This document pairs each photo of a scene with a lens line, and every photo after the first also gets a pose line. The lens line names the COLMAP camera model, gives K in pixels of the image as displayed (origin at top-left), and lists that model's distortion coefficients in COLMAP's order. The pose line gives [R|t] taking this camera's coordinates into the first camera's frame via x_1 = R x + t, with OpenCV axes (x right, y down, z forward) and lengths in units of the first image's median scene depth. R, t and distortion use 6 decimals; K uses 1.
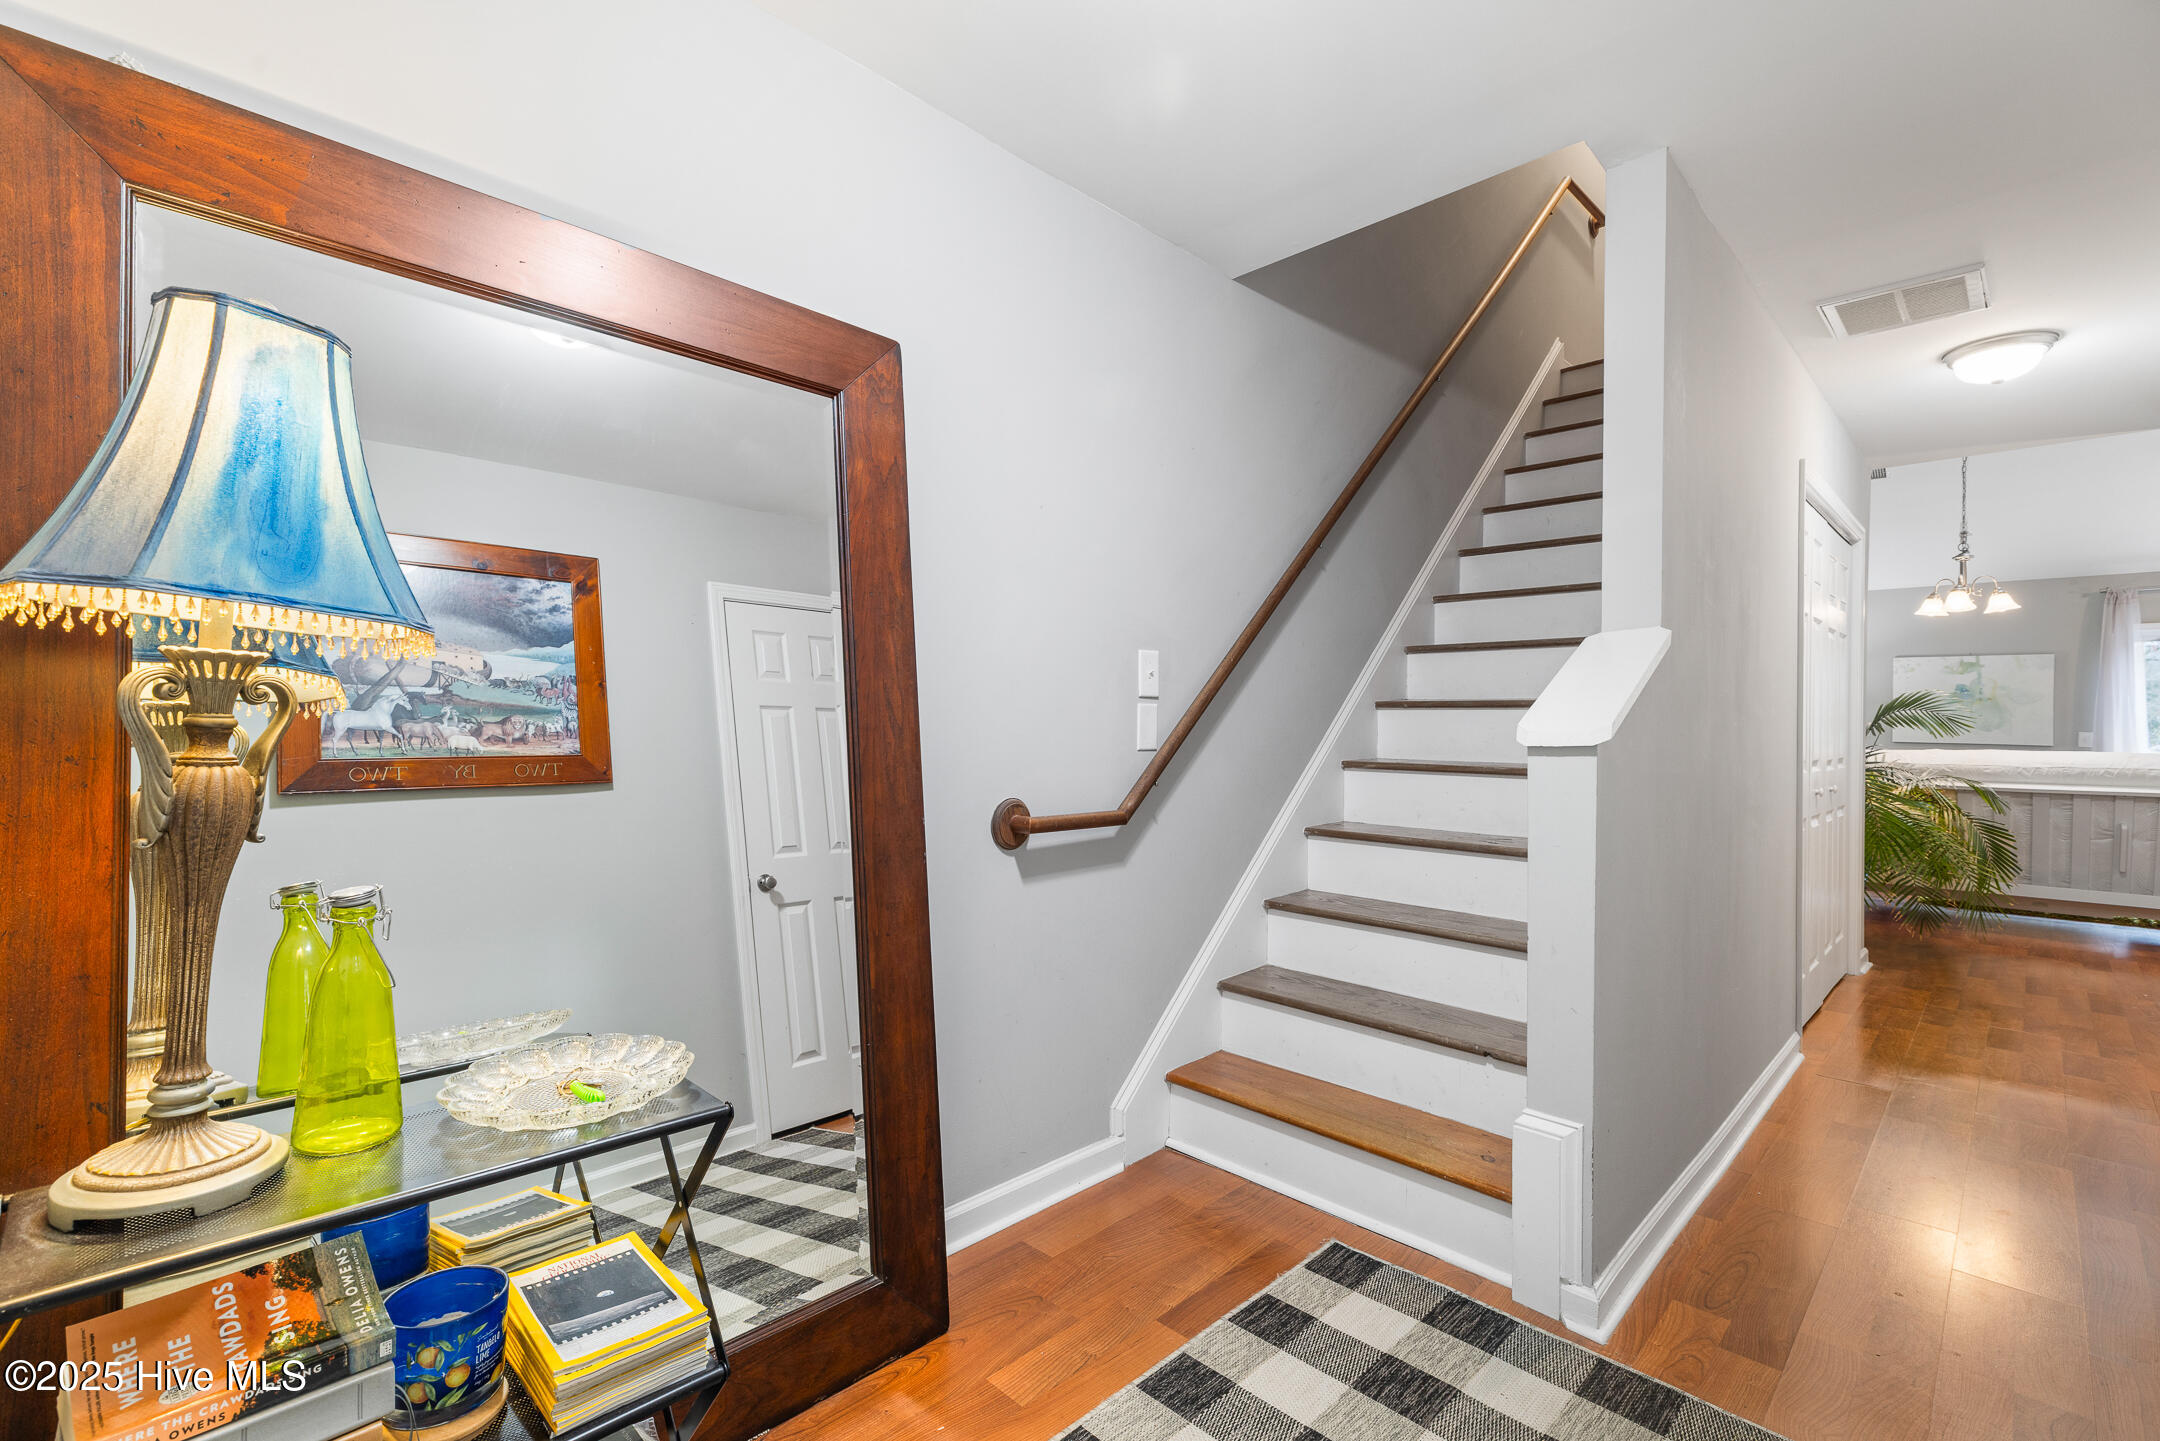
lens RADIAL K [[970.1, 0, 1073.4], [0, 970.1, 715.7], [0, 0, 1]] dist [0.007393, -0.000313]
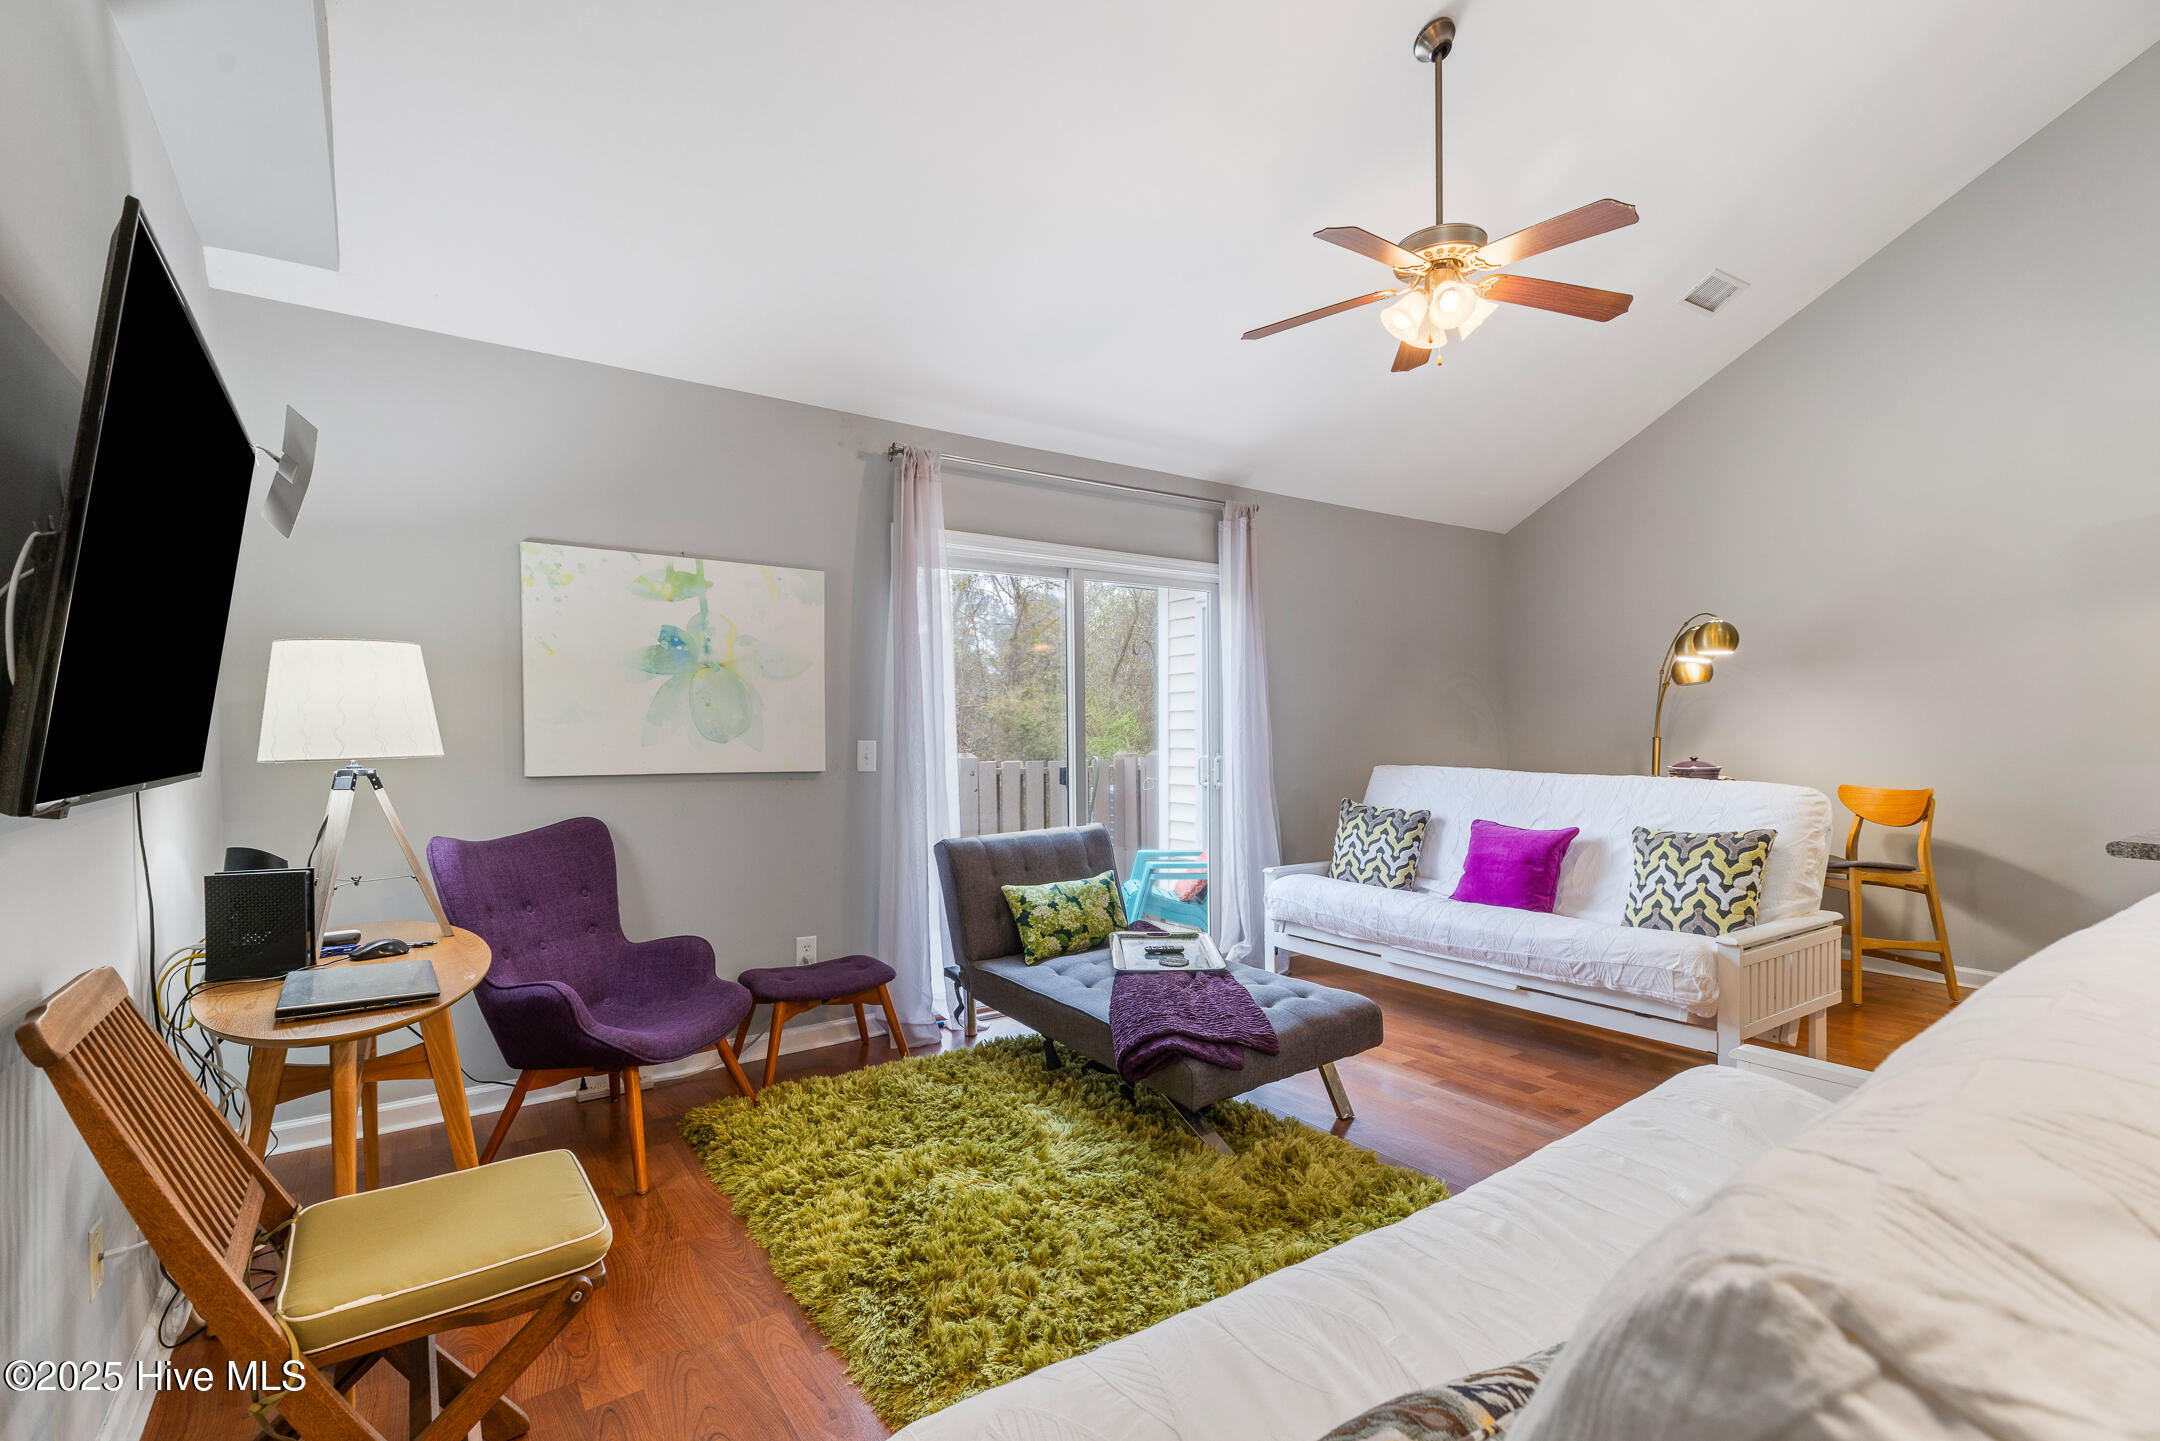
lens RADIAL K [[970.1, 0, 1068.3], [0, 970.1, 747.7], [0, 0, 1]] dist [0.007393, -0.000313]
pose [[0.191384, -0.031011, 0.981025, 0.797083], [0.001219, 0.999508, 0.031357, 0.008390], [-0.981514, -0.004805, 0.191328, 1.113355]]
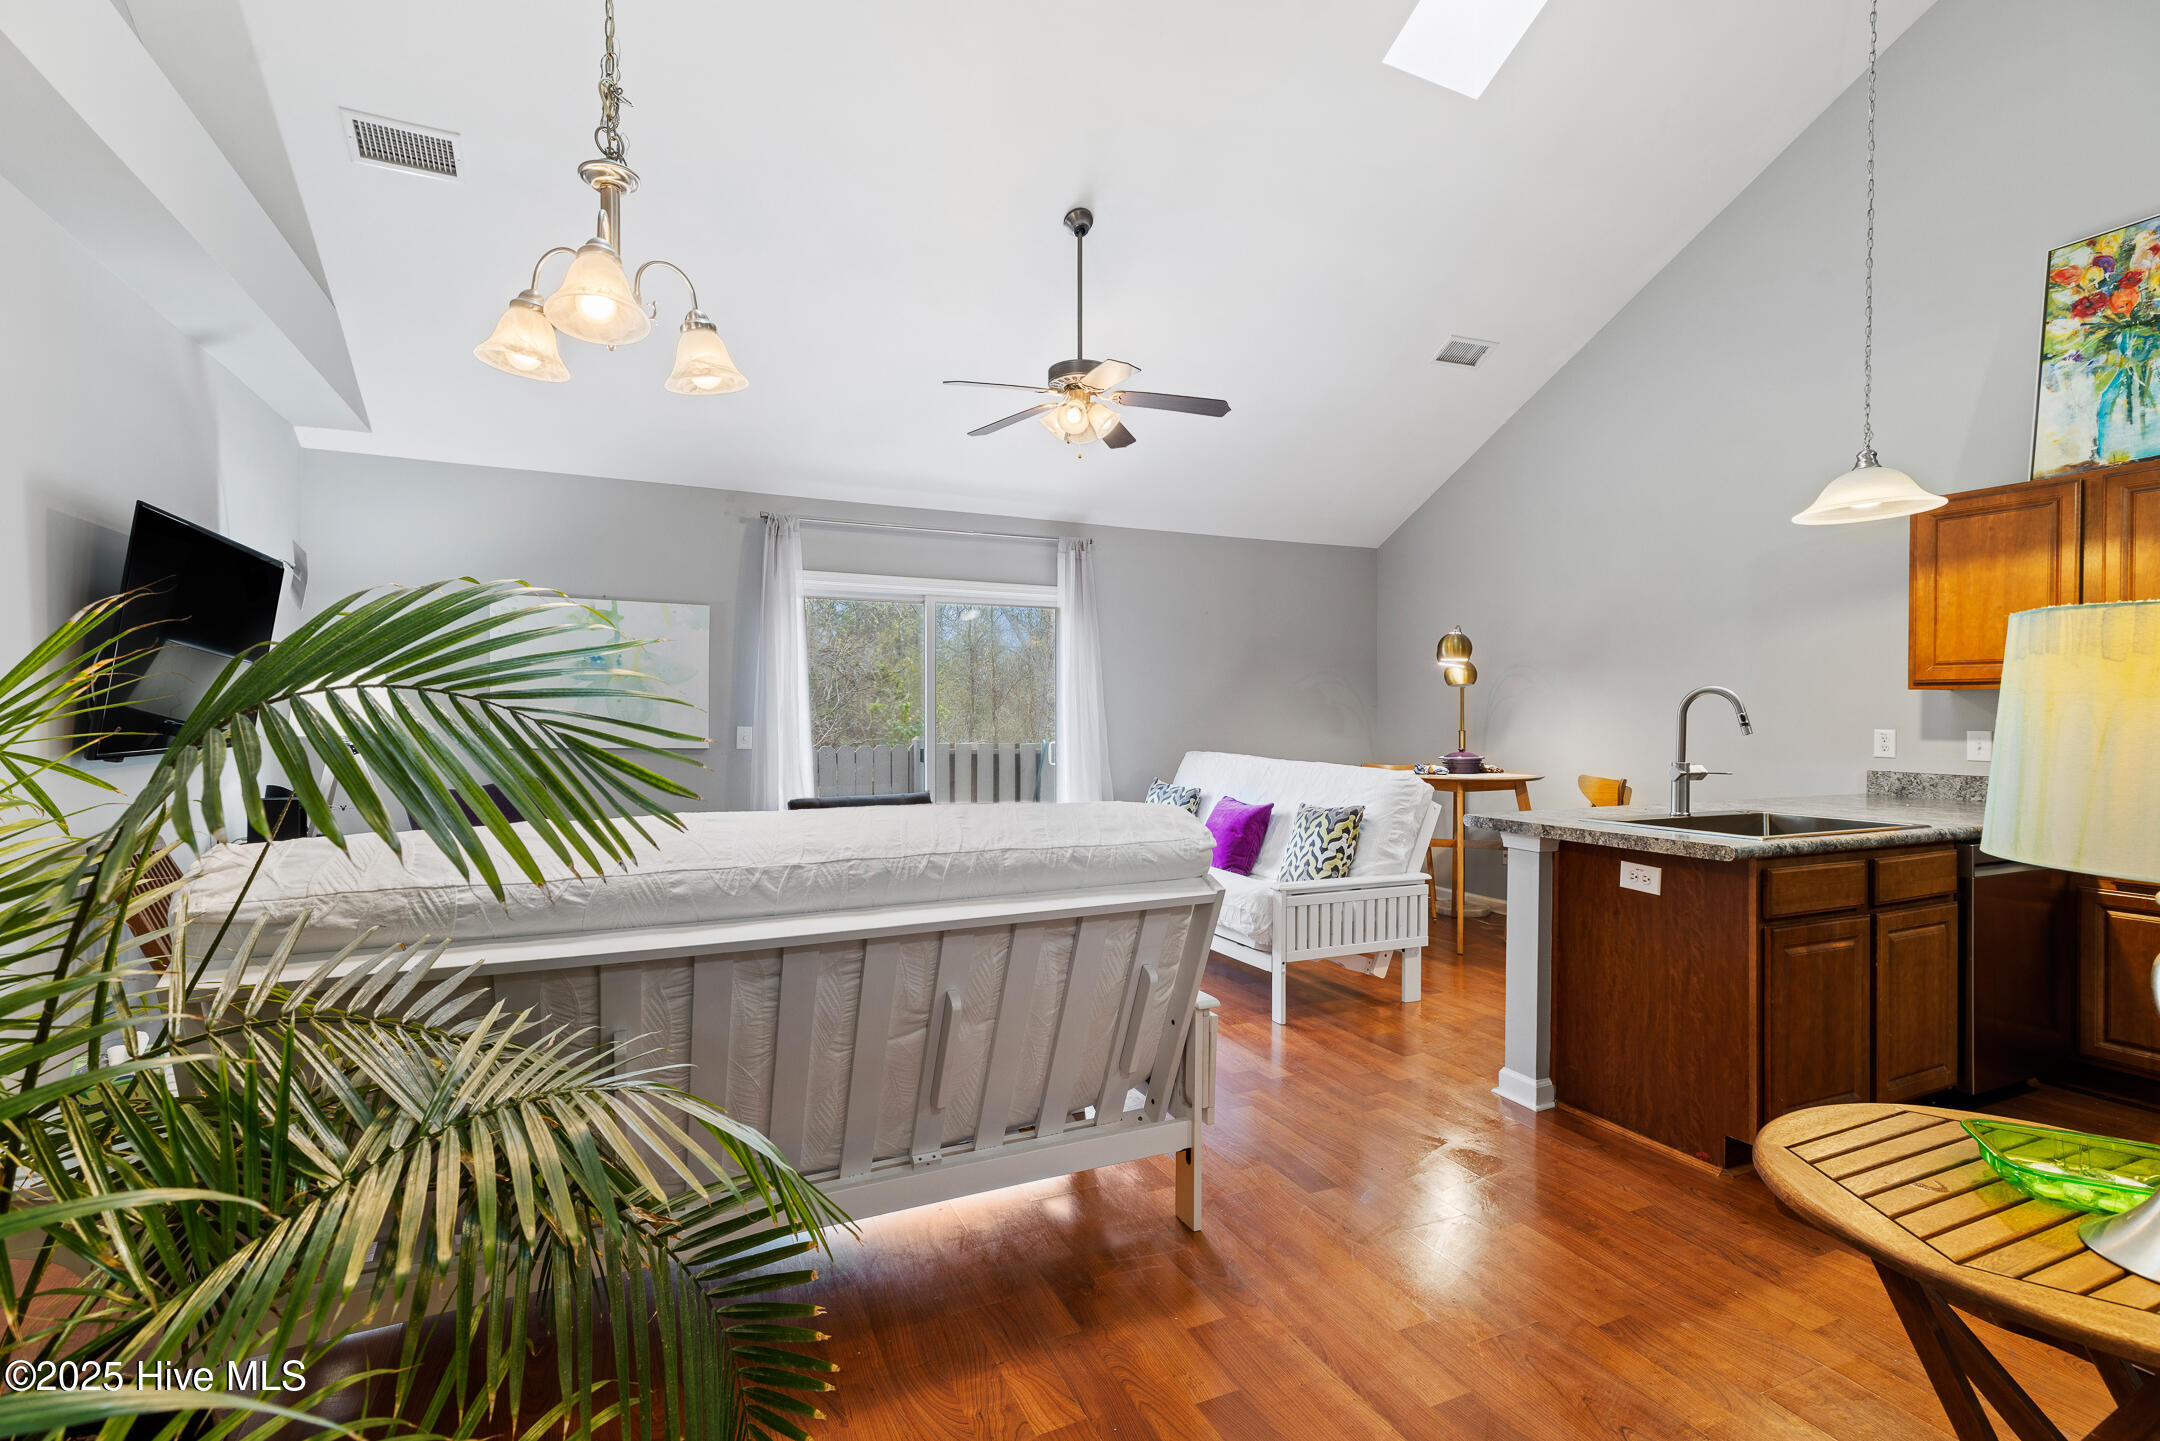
lens RADIAL K [[970.1, 0, 1072.7], [0, 970.1, 719.9], [0, 0, 1]] dist [0.007393, -0.000313]
pose [[0.358084, -0.018636, 0.933503, 0.680801], [-0.005744, 0.999738, 0.022162, -0.004310], [-0.933672, -0.013298, 0.357883, 0.758672]]
